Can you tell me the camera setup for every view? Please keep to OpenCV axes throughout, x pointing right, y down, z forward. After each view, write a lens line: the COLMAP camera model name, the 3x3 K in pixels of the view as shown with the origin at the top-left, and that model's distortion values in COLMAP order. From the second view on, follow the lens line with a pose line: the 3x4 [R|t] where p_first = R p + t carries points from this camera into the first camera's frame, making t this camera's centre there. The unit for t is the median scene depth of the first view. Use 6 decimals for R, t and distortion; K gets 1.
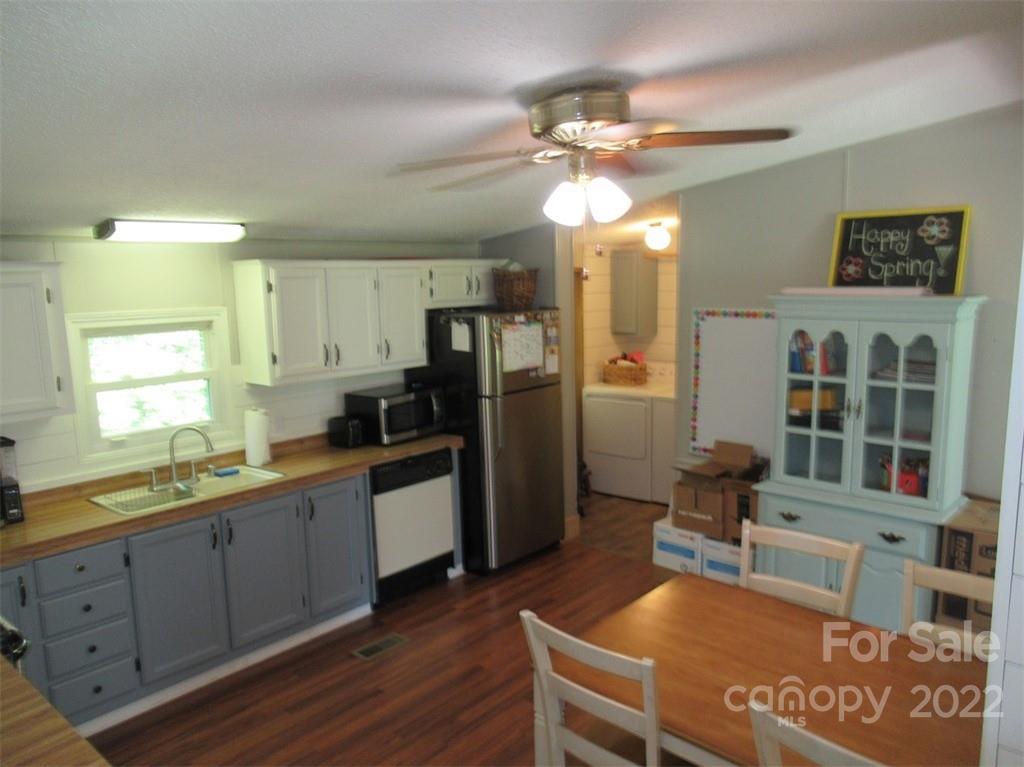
lens RADIAL K [[763.9, 0, 503.6], [0, 763.9, 383.9], [0, 0, 1]] dist [0.002012, -0.000160]
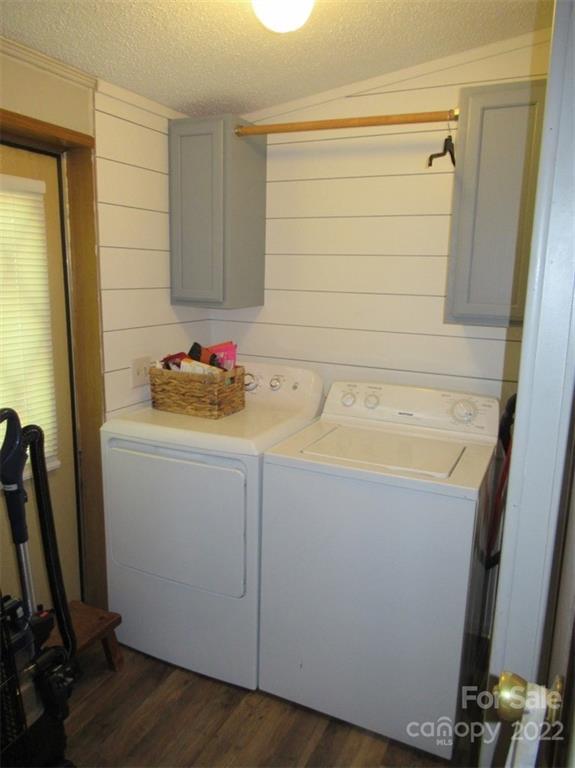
lens RADIAL K [[572.9, 0, 288.7], [0, 572.9, 383.5], [0, 0, 1]] dist [0.002012, -0.000160]
pose [[0.960185, -0.013882, 0.279021, 0.115642], [-0.004119, 0.997953, 0.063824, -0.038832], [-0.279336, -0.062432, 0.958162, 0.655705]]
